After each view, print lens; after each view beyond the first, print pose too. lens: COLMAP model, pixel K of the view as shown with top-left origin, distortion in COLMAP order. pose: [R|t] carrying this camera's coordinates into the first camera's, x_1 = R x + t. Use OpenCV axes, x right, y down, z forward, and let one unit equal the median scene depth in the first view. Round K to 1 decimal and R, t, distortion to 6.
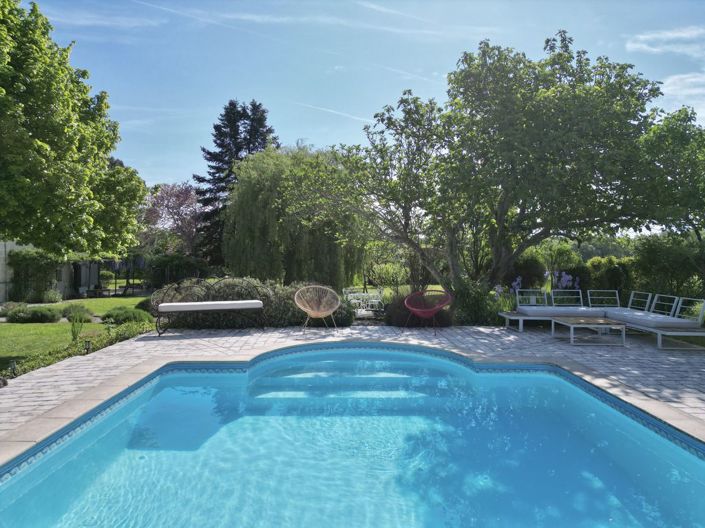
lens RADIAL K [[465.3, 0, 352.5], [0, 465.3, 264.0], [0, 0, 1]] dist [0.055270, -0.001760]
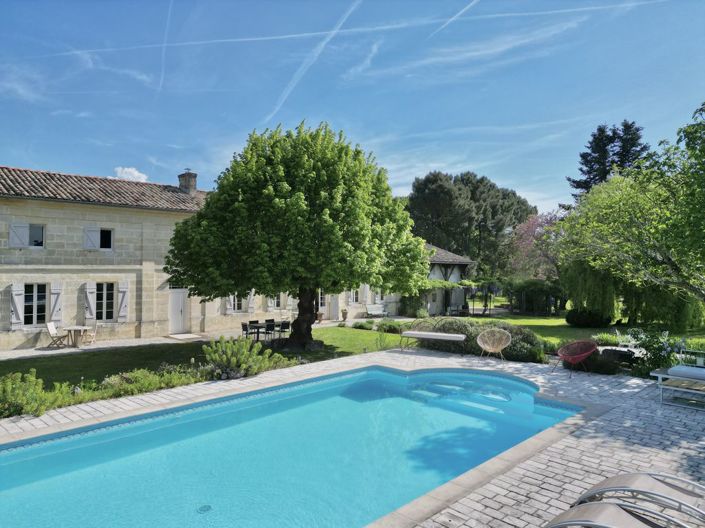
lens RADIAL K [[465.3, 0, 352.5], [0, 465.3, 264.0], [0, 0, 1]] dist [0.055270, -0.001760]
pose [[0.681109, -0.000354, -0.732182, 0.119833], [-0.025544, 0.999380, -0.024245, -0.019341], [0.731736, 0.035217, 0.680678, -0.053241]]
